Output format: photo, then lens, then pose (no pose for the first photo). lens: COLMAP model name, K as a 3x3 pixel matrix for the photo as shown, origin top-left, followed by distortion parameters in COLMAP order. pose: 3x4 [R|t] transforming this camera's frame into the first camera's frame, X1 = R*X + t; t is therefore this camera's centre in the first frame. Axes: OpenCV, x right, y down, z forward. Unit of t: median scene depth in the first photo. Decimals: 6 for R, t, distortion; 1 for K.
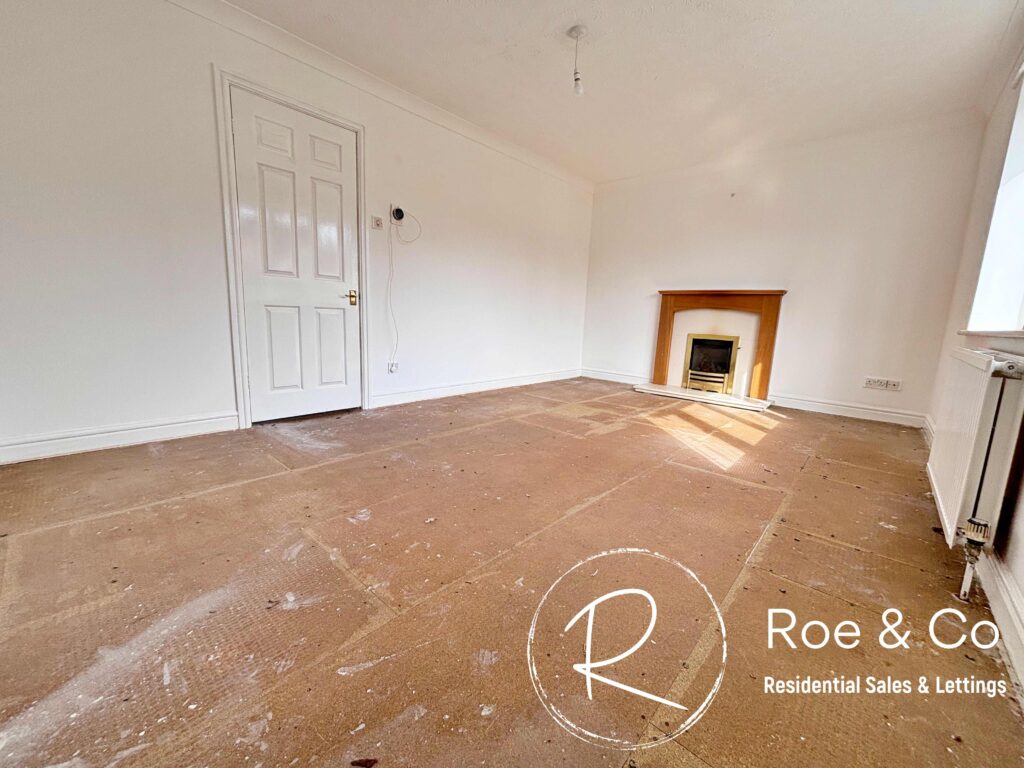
lens RADIAL K [[411.7, 0, 513.3], [0, 411.7, 384.7], [0, 0, 1]] dist [0.000211, -0.000865]
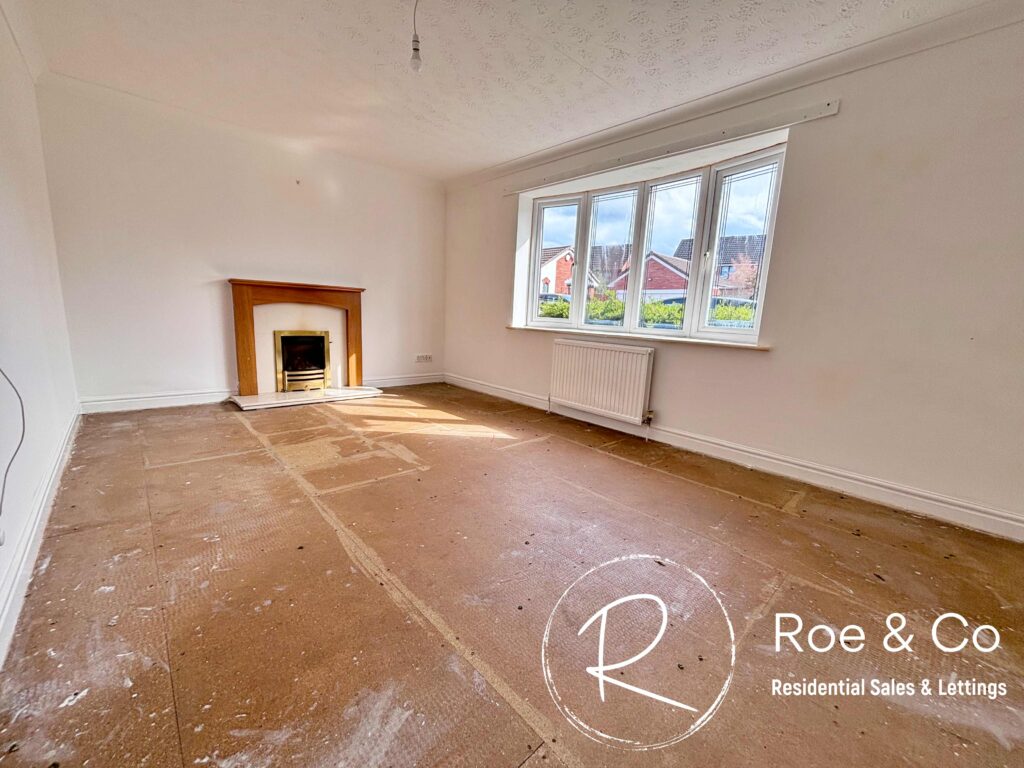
lens RADIAL K [[411.7, 0, 513.2], [0, 411.7, 383.5], [0, 0, 1]] dist [0.000211, -0.000865]
pose [[0.096024, -0.207292, 0.973555, -0.612539], [0.127509, 0.972578, 0.194508, -0.187948], [-0.987178, 0.105459, 0.119822, 0.634114]]
